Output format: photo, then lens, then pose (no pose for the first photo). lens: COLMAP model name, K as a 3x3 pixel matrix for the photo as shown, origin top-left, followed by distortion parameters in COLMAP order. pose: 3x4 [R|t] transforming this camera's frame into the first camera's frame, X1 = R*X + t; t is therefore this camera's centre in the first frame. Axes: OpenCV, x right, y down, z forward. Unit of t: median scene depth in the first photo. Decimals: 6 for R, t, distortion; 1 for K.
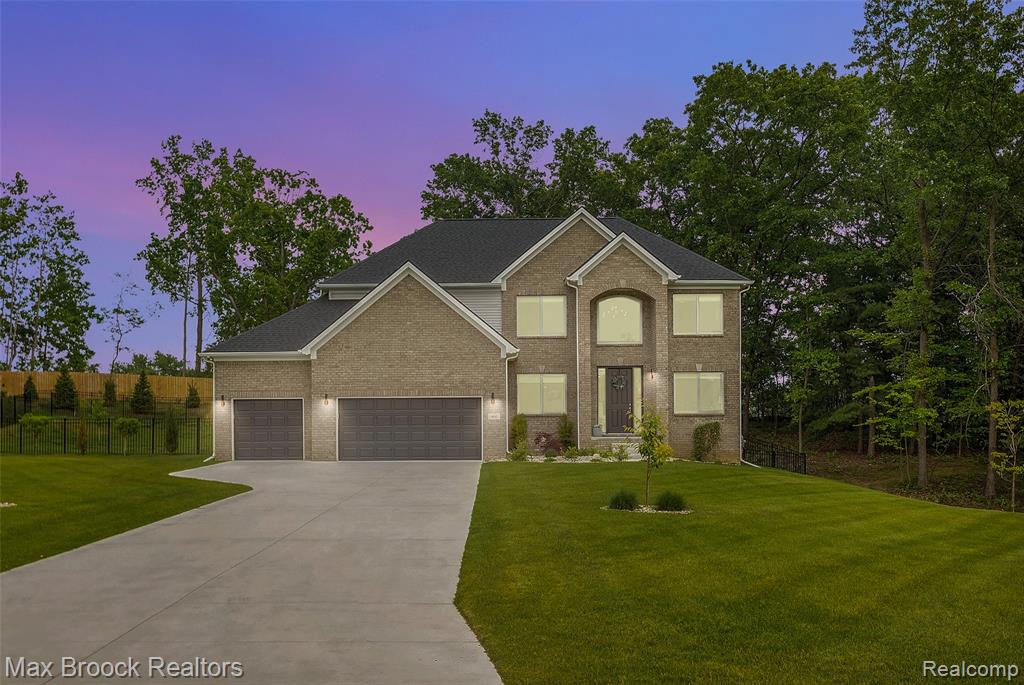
lens RADIAL K [[1090.4, 0, 511.3], [0, 1090.4, 457.9], [0, 0, 1]] dist [0.017395, 0.010994]
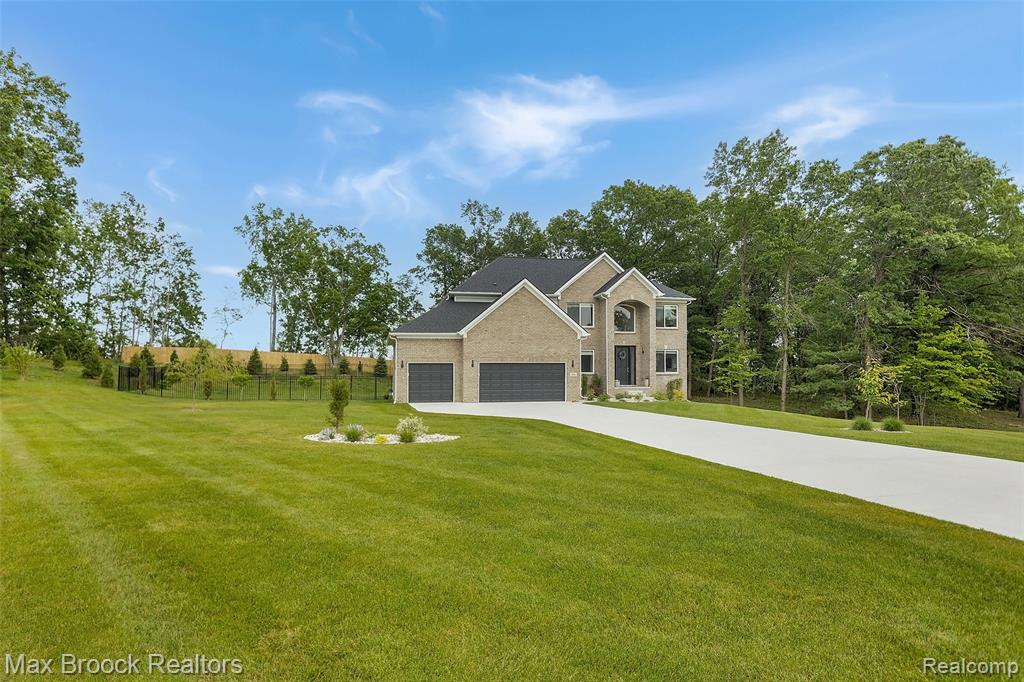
lens RADIAL K [[581.6, 0, 513.1], [0, 581.6, 398.3], [0, 0, 1]] dist [0.001649, 0.001214]
pose [[0.971620, -0.006968, 0.236445, -0.168517], [0.008094, 0.999960, -0.003792, 0.000092], [-0.236409, 0.005599, 0.971638, 0.092528]]
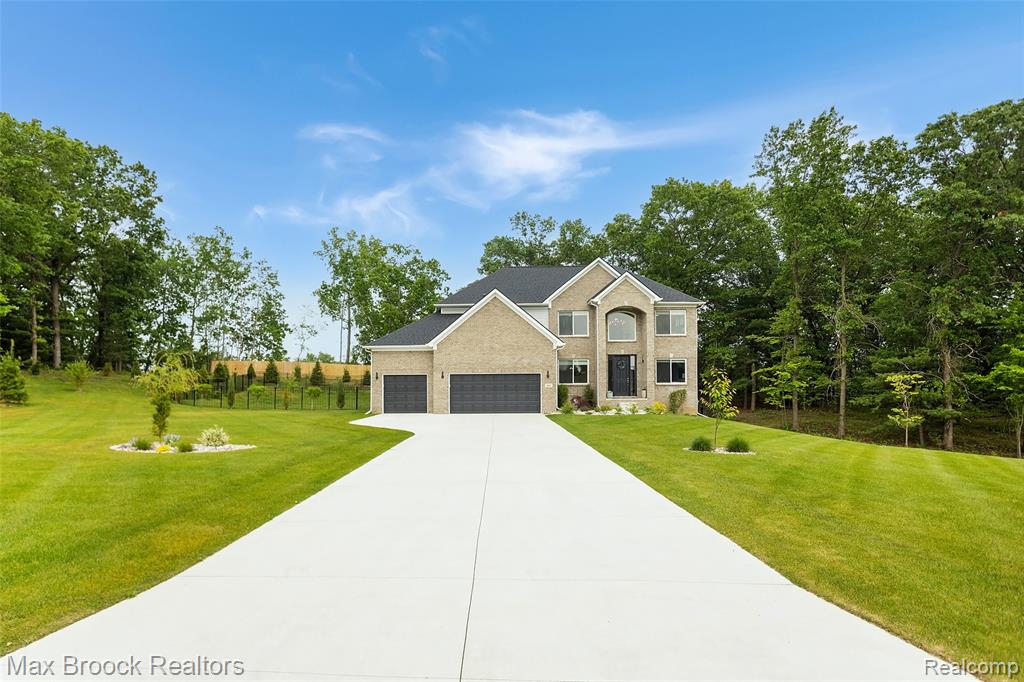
lens RADIAL K [[591.4, 0, 512.5], [0, 591.4, 385.5], [0, 0, 1]] dist [-0.003196, -0.000739]
pose [[0.999938, 0.000015, 0.011150, -0.042289], [0.000475, 0.999037, -0.043867, -0.000327], [-0.011139, 0.043870, 0.998975, 0.077176]]
